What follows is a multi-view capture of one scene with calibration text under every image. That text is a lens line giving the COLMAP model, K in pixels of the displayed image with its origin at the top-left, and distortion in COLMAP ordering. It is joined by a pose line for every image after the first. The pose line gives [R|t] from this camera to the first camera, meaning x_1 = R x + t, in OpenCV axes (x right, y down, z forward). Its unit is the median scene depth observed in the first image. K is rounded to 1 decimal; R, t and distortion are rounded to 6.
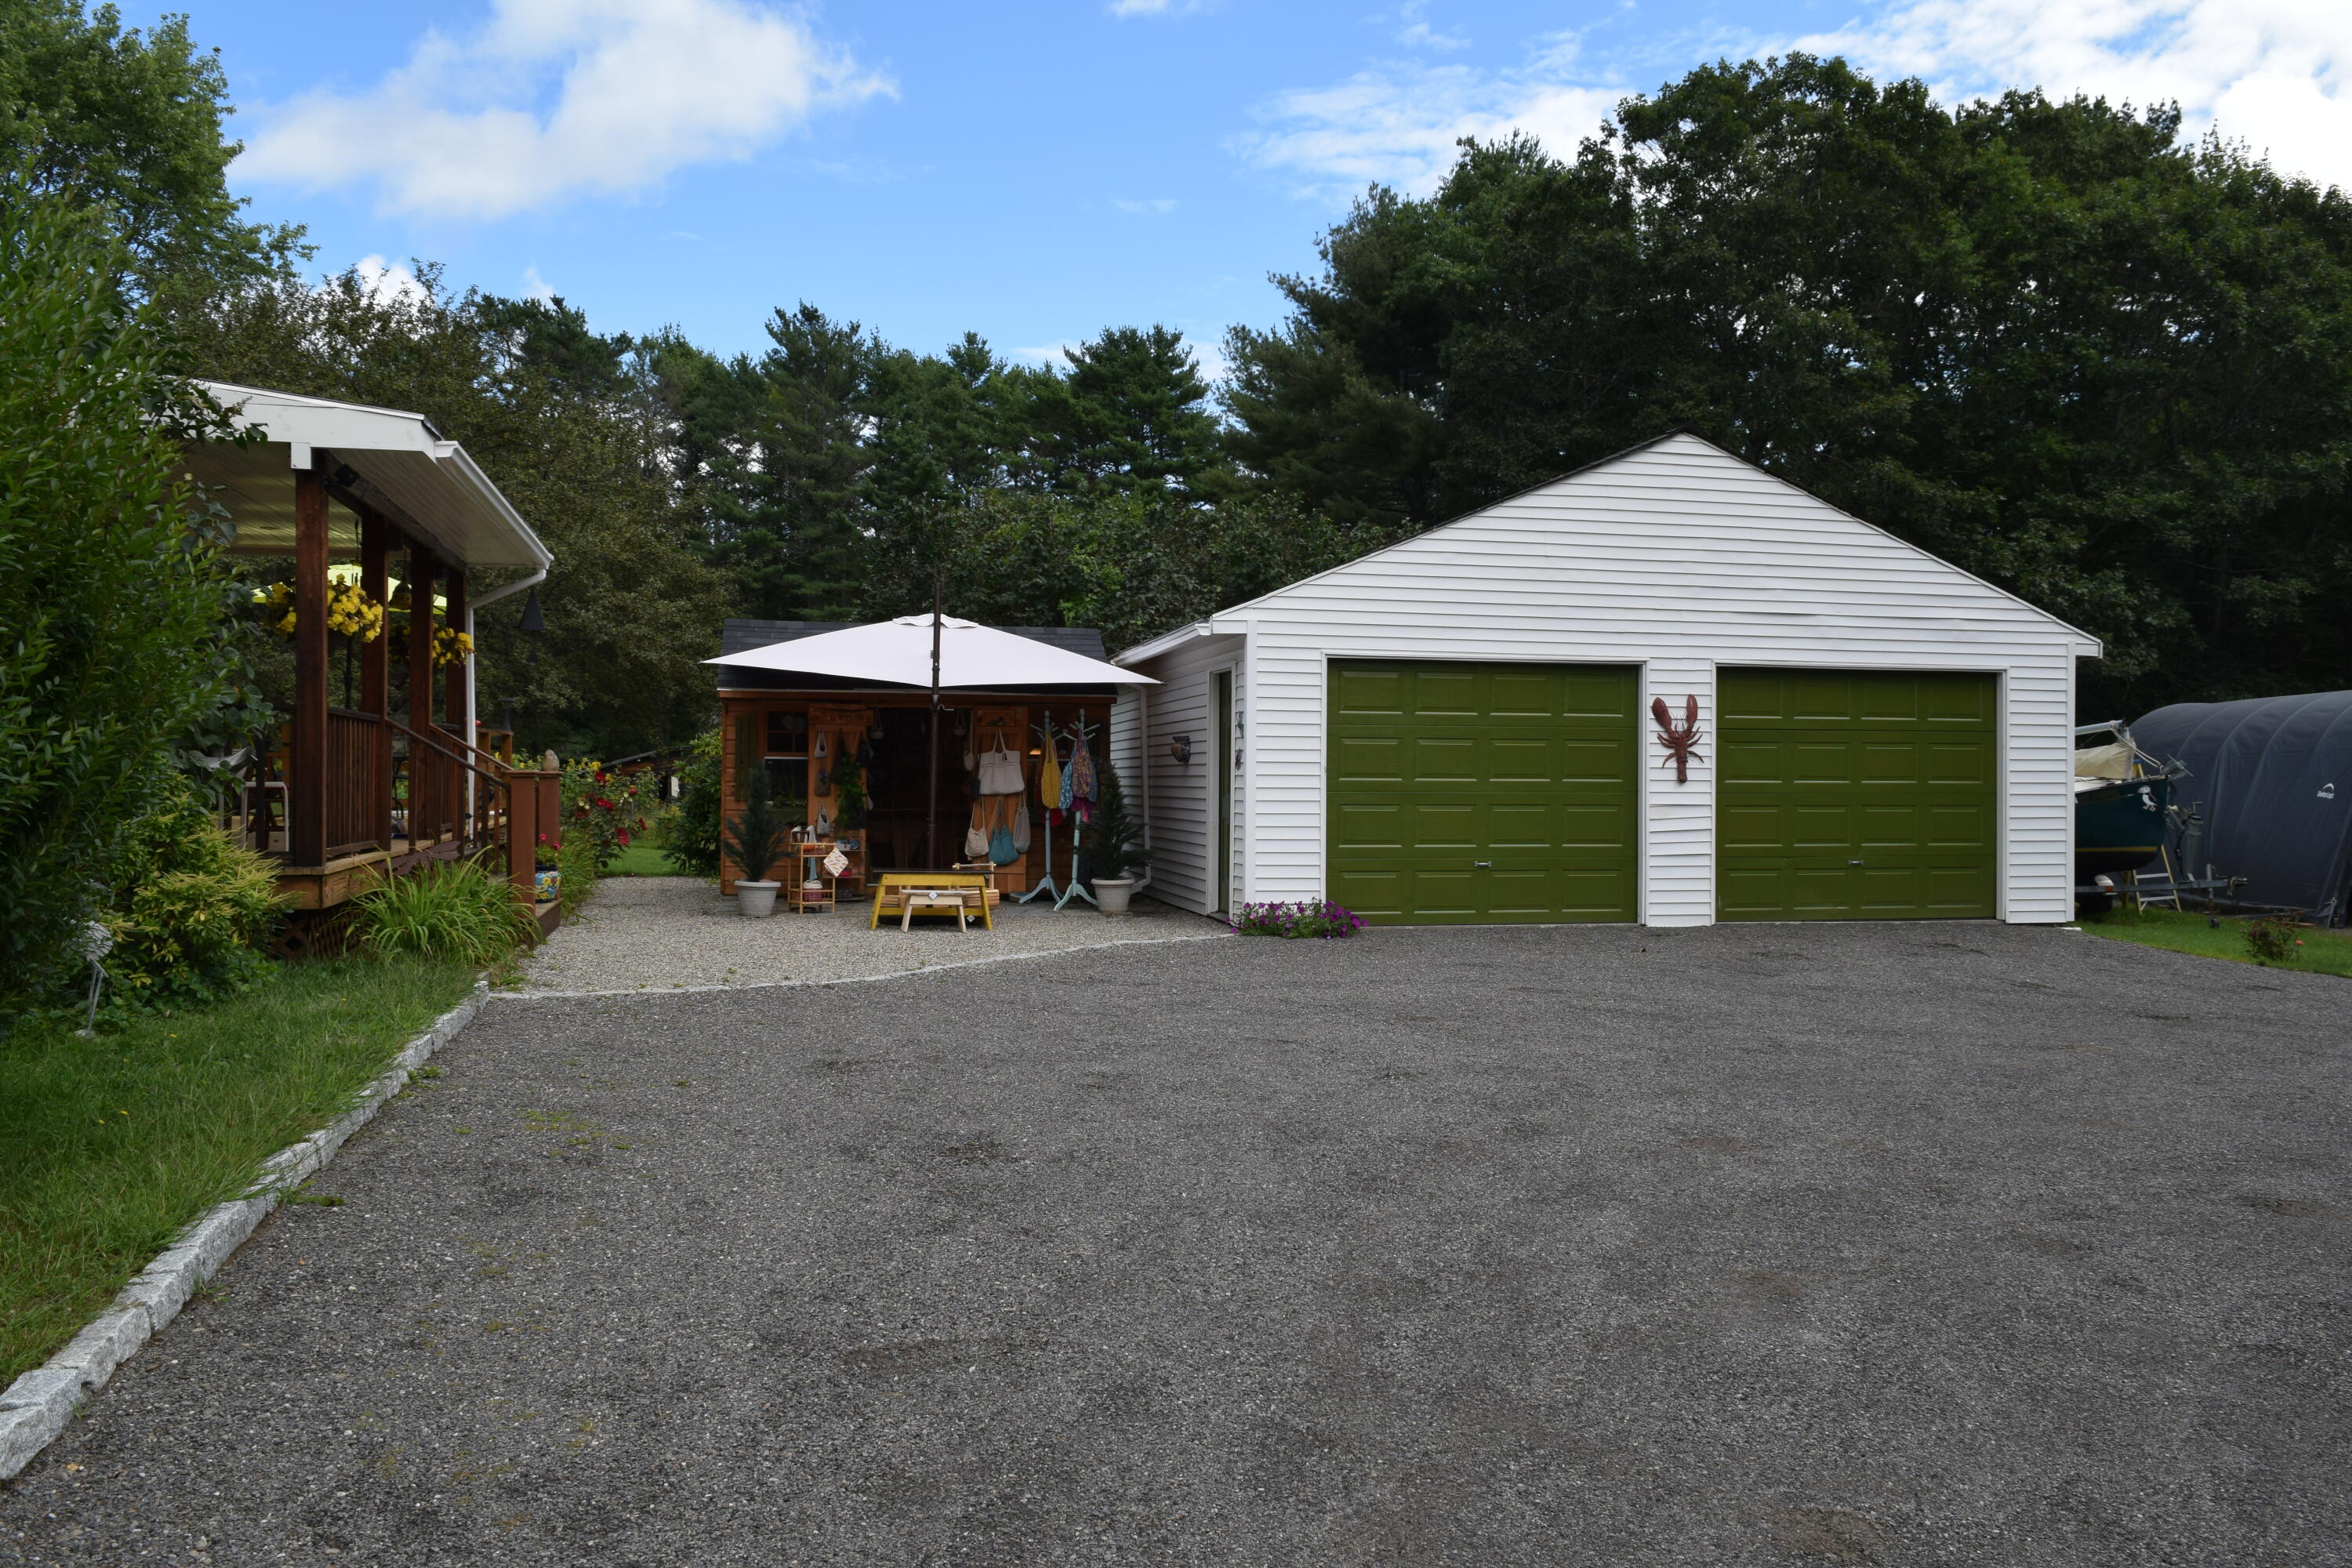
lens RADIAL K [[1831.0, 0, 1183.3], [0, 1831.0, 785.9], [0, 0, 1]] dist [-0.019500, 0.013856]
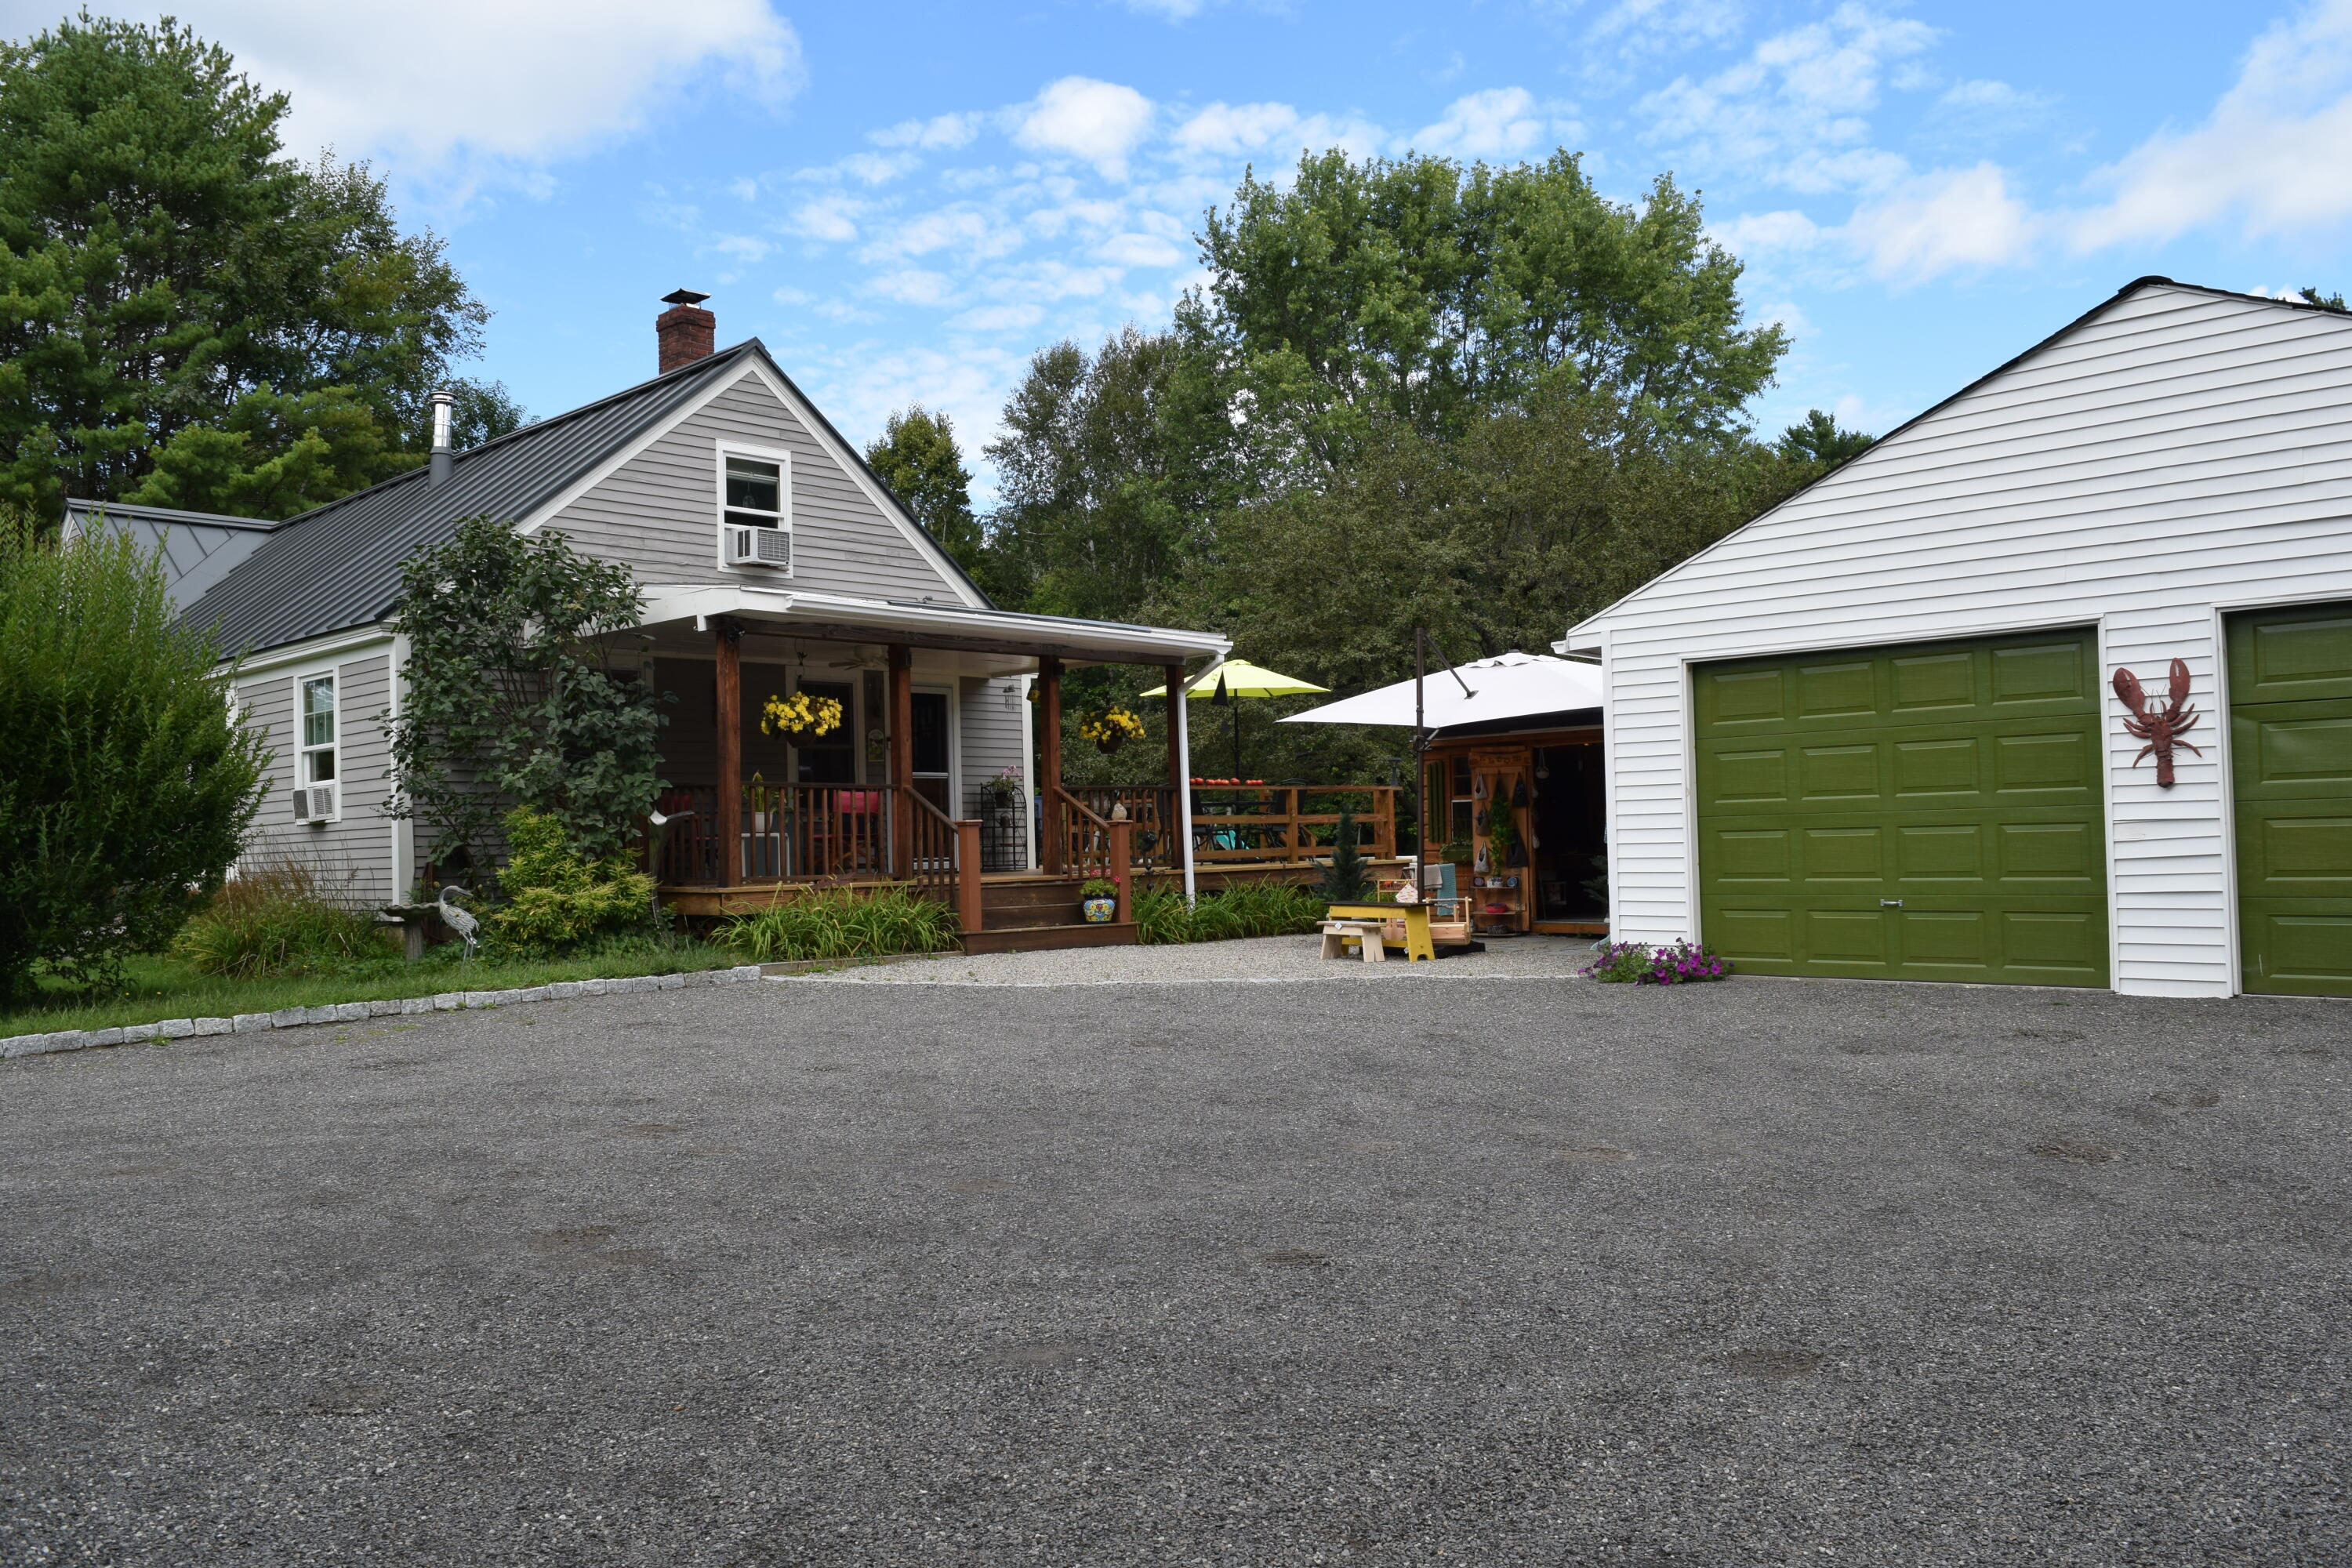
lens RADIAL K [[1831.0, 0, 1183.8], [0, 1831.0, 782.6], [0, 0, 1]] dist [-0.019500, 0.013856]
pose [[0.537257, -0.046936, -0.842112, 0.653578], [0.018689, 0.998868, -0.043749, 0.019679], [0.843212, 0.007766, 0.537526, 0.318921]]
